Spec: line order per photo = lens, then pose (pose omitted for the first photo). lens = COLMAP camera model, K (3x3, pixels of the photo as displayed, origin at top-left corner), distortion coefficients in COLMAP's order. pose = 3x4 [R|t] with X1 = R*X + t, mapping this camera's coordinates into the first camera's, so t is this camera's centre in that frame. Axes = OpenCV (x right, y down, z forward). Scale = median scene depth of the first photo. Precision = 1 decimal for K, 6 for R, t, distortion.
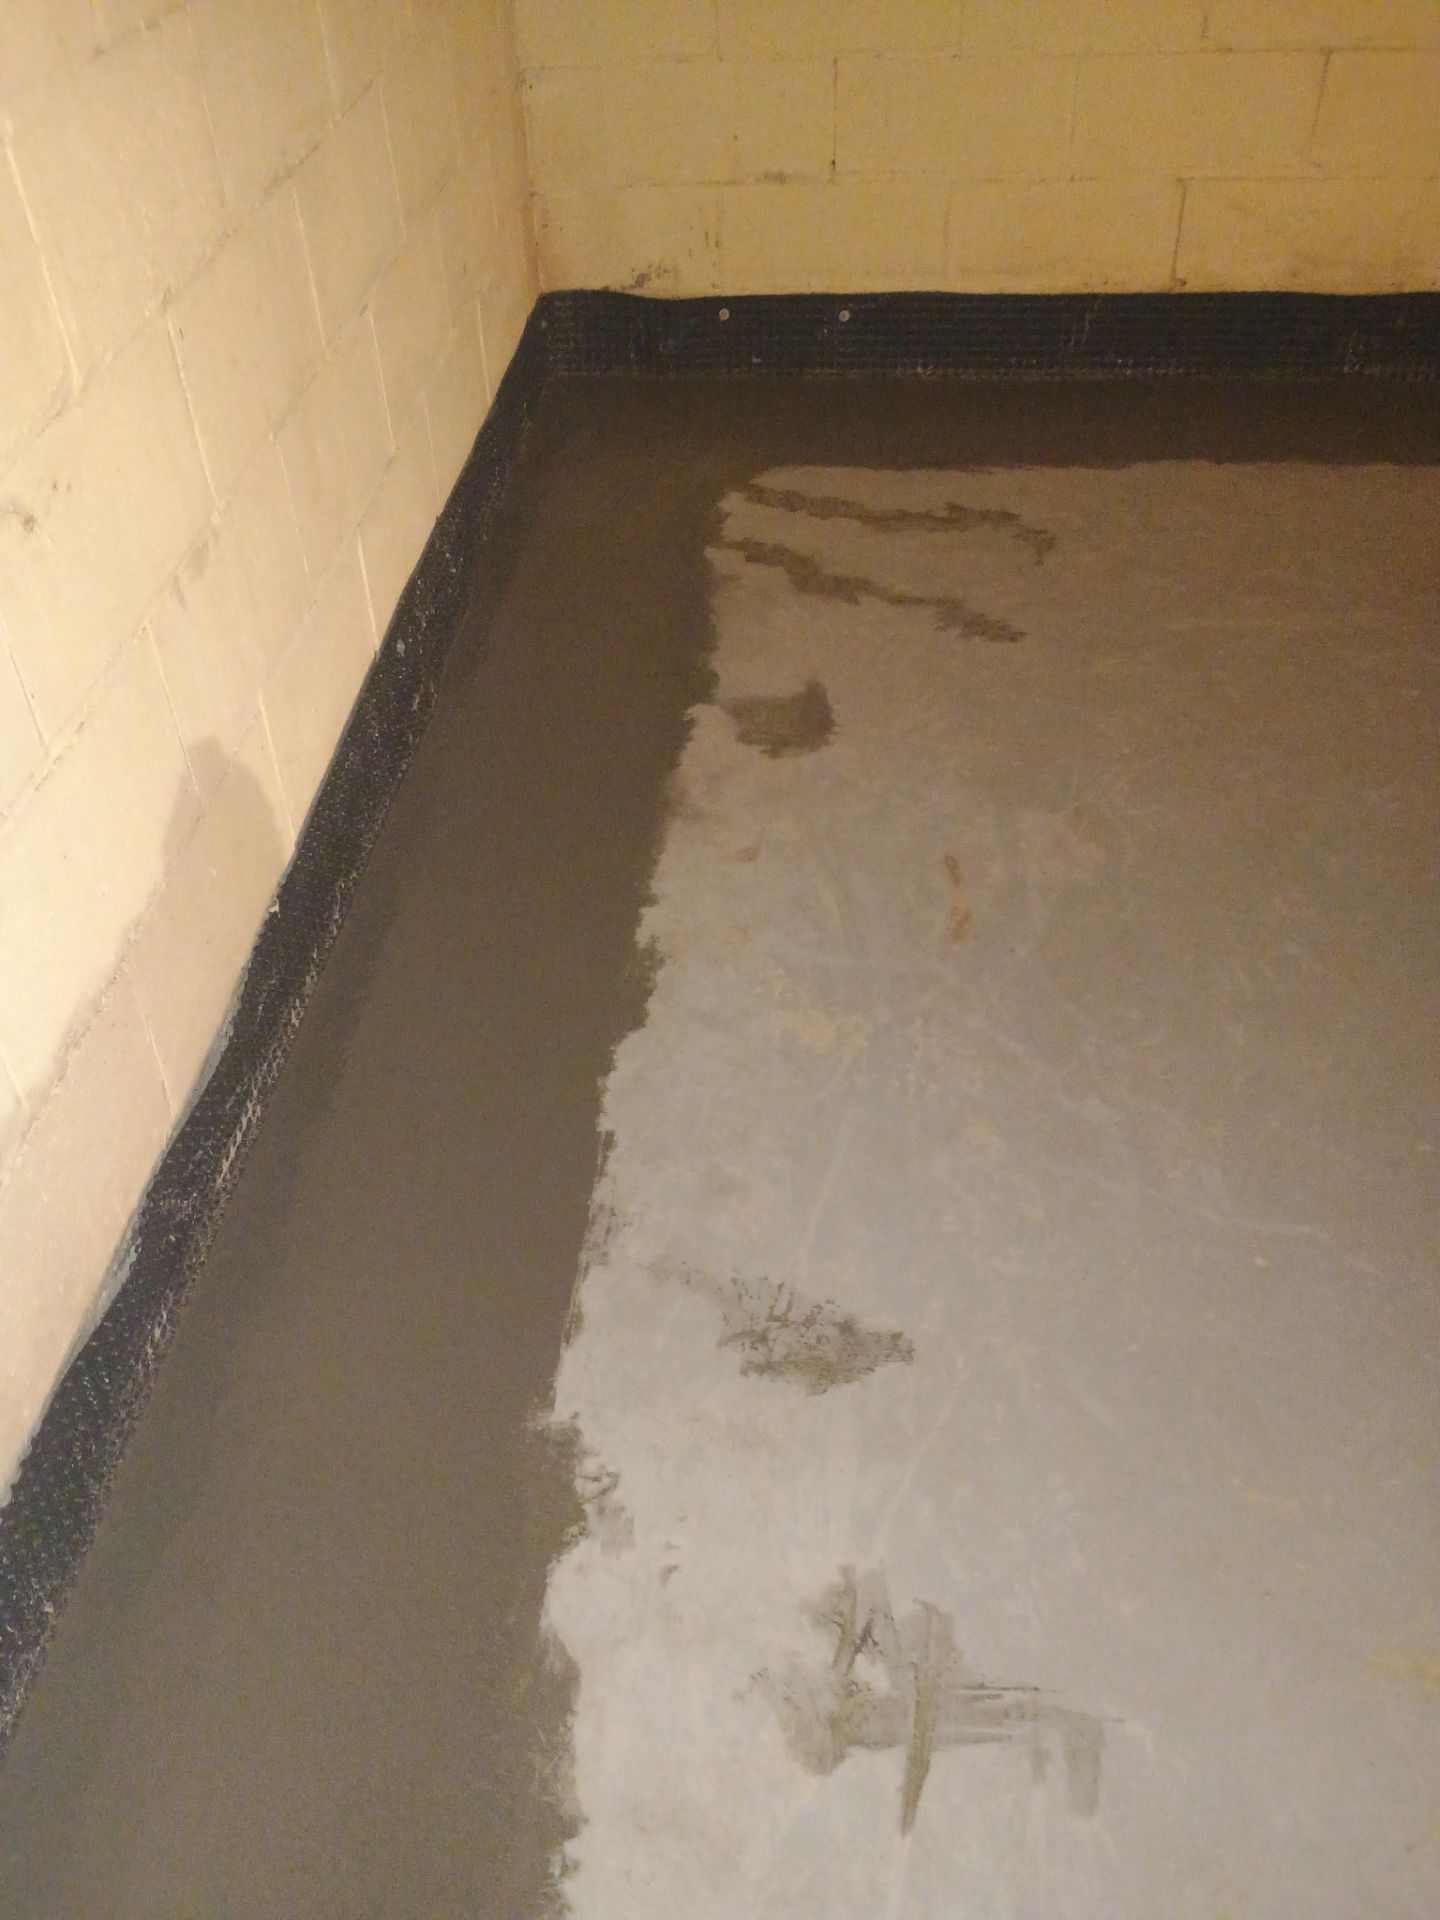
lens RADIAL K [[1642.7, 0, 696.1], [0, 1642.7, 974.3], [0, 0, 1]] dist [0.071862, -0.091938]
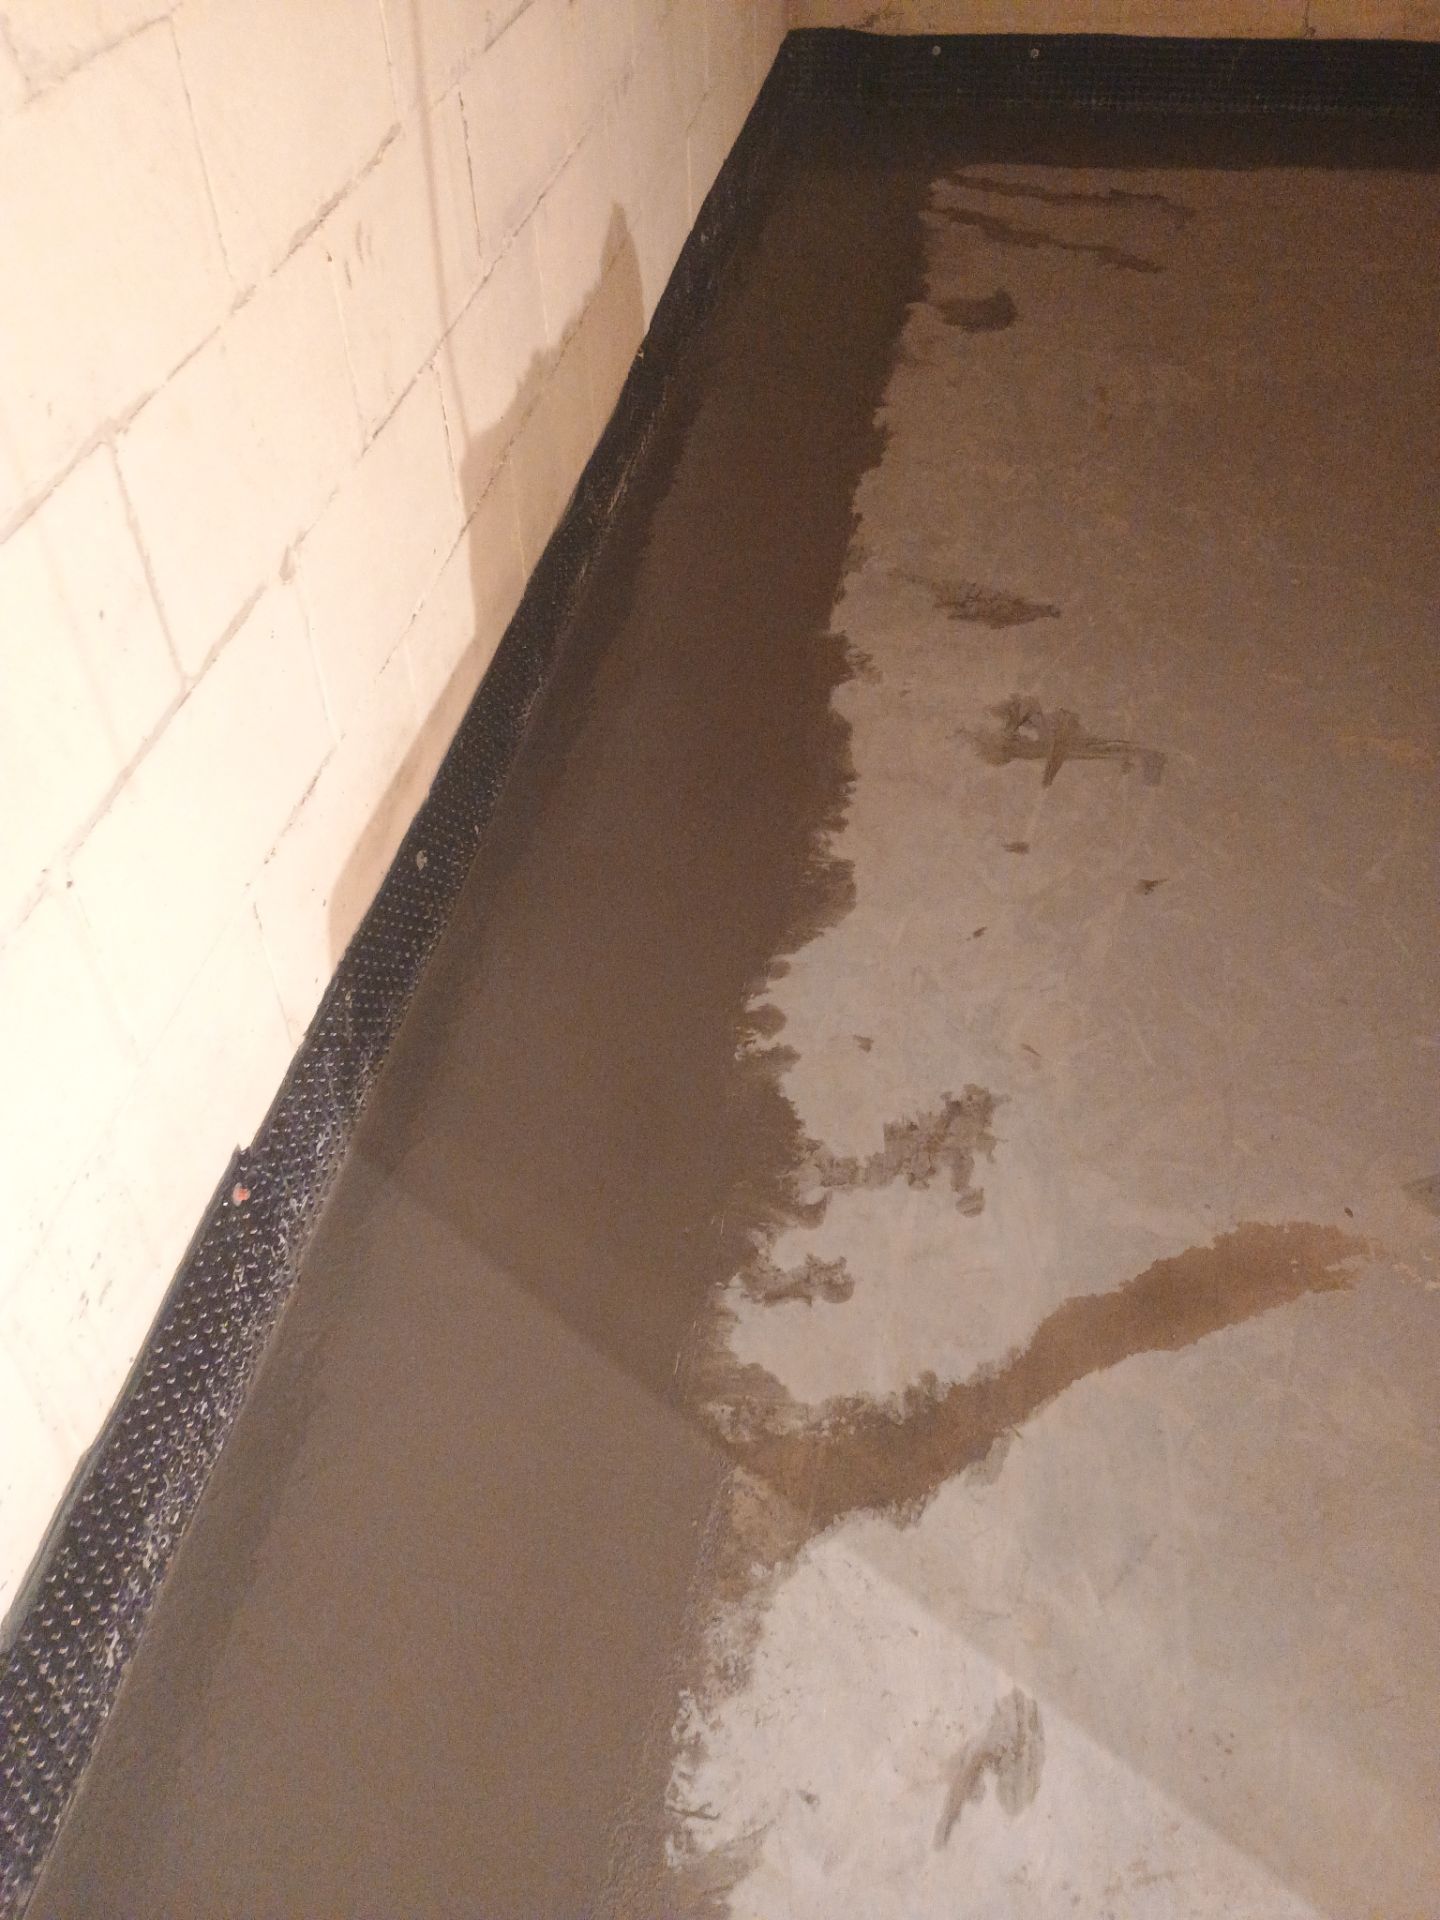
lens RADIAL K [[1650.1, 0, 716.4], [0, 1650.1, 961.7], [0, 0, 1]] dist [0.075655, -0.090654]
pose [[0.997042, 0.054583, -0.054112, -0.051450], [-0.052786, 0.998023, 0.034106, 0.301598], [0.055867, -0.031148, 0.997952, -0.339696]]
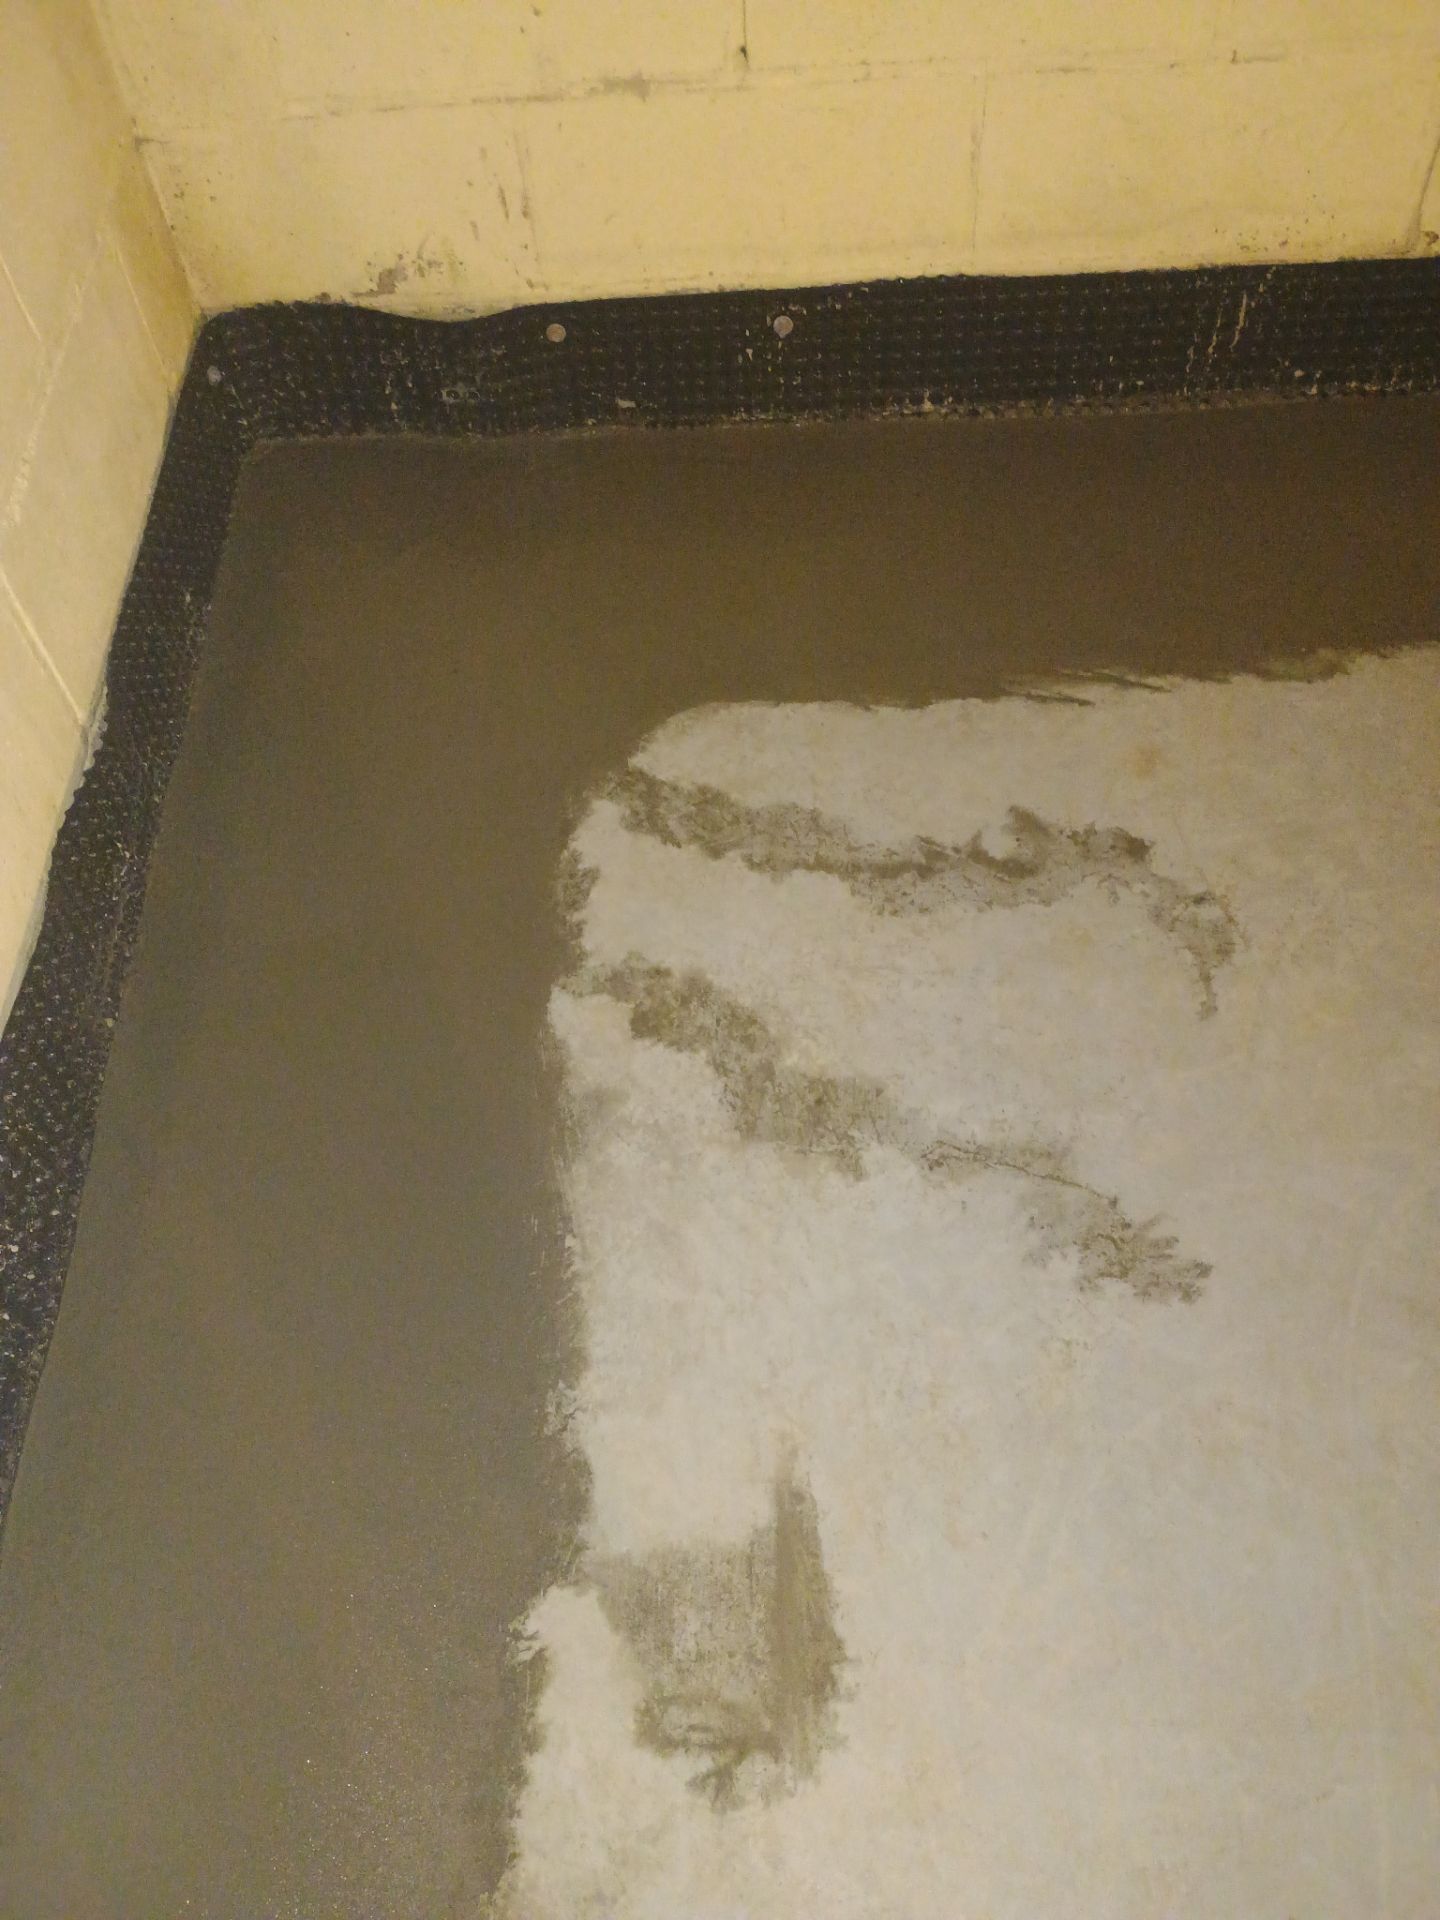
lens RADIAL K [[1650.1, 0, 716.4], [0, 1650.1, 961.7], [0, 0, 1]] dist [0.075655, -0.090654]
pose [[0.996299, -0.082855, 0.022882, 0.047754], [0.073940, 0.961846, 0.263410, -0.417437], [-0.043834, -0.260743, 0.964413, 0.531487]]
